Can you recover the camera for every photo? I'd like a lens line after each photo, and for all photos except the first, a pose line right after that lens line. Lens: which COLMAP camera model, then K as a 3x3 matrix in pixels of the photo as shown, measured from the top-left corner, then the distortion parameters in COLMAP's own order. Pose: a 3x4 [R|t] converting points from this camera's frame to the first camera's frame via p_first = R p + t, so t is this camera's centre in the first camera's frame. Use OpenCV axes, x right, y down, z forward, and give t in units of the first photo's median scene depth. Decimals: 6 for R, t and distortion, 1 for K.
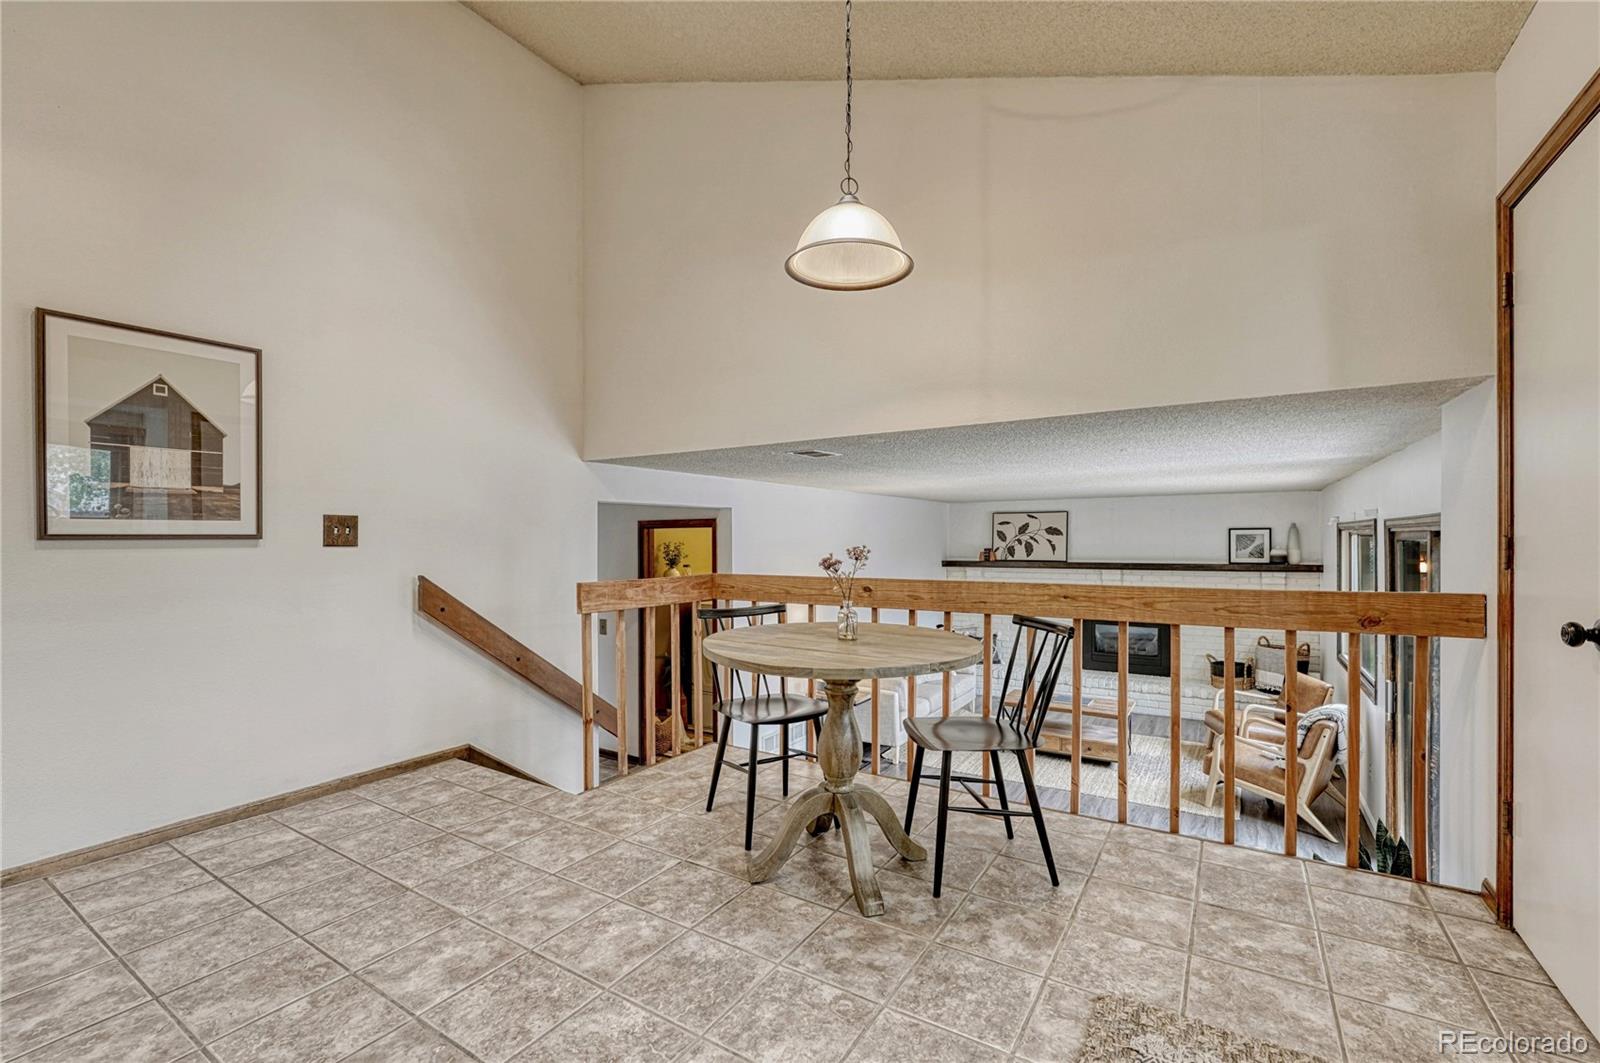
lens RADIAL K [[678.9, 0, 804.4], [0, 678.9, 540.6], [0, 0, 1]] dist [-0.014139, 0.000230]
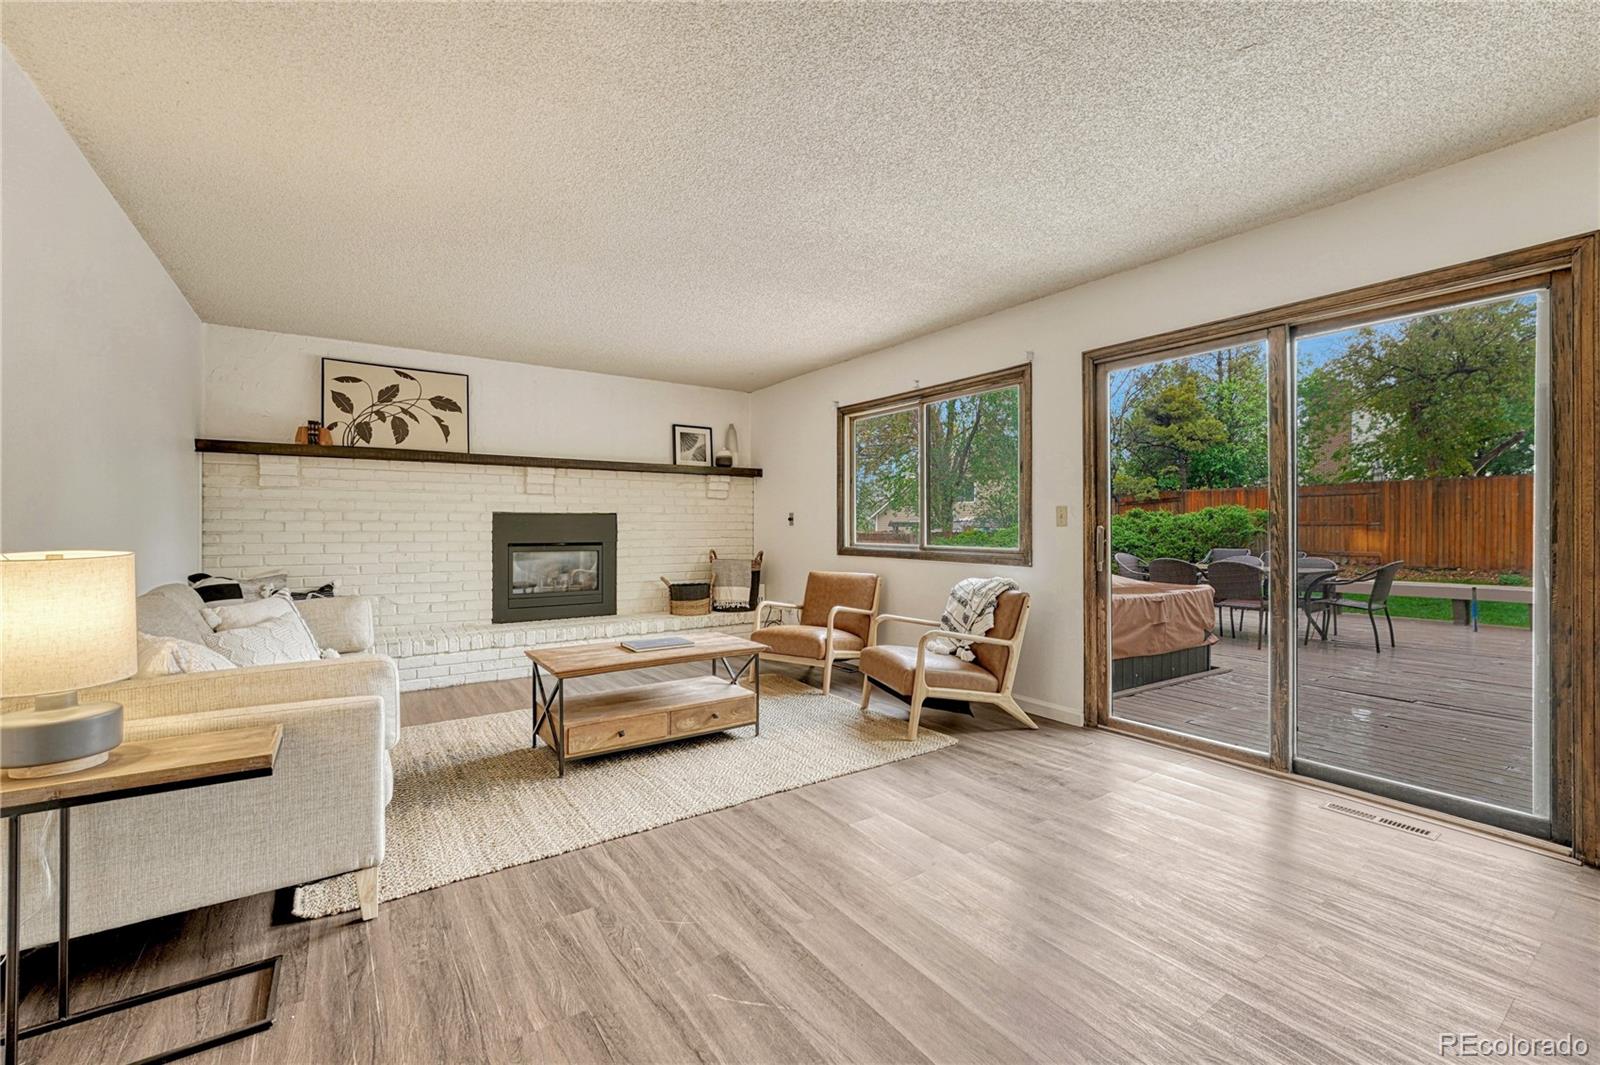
lens RADIAL K [[665.6, 0, 810.1], [0, 665.6, 528.9], [0, 0, 1]] dist [-0.014637, 0.000167]
pose [[0.391119, 0.000438, 0.920340, -0.049675], [0.000914, 0.999999, -0.000864, 0.098033], [-0.920340, 0.001179, 0.391118, 0.464062]]
